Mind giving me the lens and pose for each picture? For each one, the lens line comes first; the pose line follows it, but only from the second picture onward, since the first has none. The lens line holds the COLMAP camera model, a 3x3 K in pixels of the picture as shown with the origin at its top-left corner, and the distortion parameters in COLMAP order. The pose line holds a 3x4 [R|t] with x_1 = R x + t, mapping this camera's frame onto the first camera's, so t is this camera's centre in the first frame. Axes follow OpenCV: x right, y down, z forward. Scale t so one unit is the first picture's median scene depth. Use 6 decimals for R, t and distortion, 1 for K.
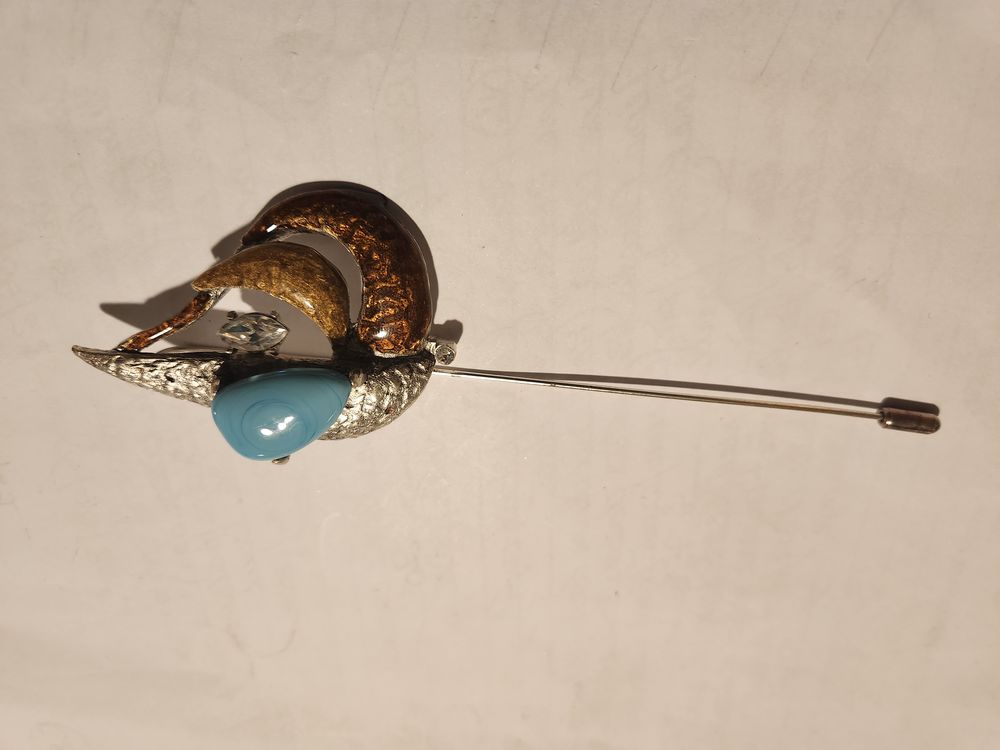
lens RADIAL K [[762.4, 0, 507.8], [0, 762.4, 374.2], [0, 0, 1]] dist [-0.008054, -0.011589]
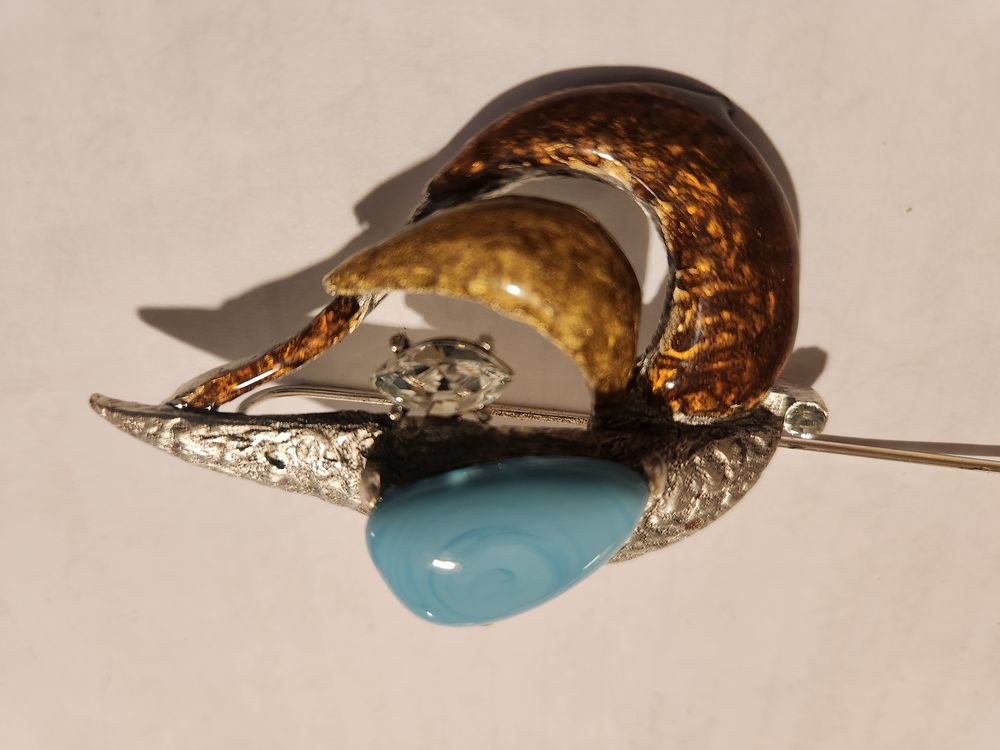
lens RADIAL K [[798.0, 0, 505.0], [0, 798.0, 369.9], [0, 0, 1]] dist [-0.059775, -0.010135]
pose [[0.999433, 0.012980, -0.031068, -0.275211], [-0.010645, 0.997187, 0.074200, -0.097876], [0.031944, -0.073827, 0.996759, 0.478961]]
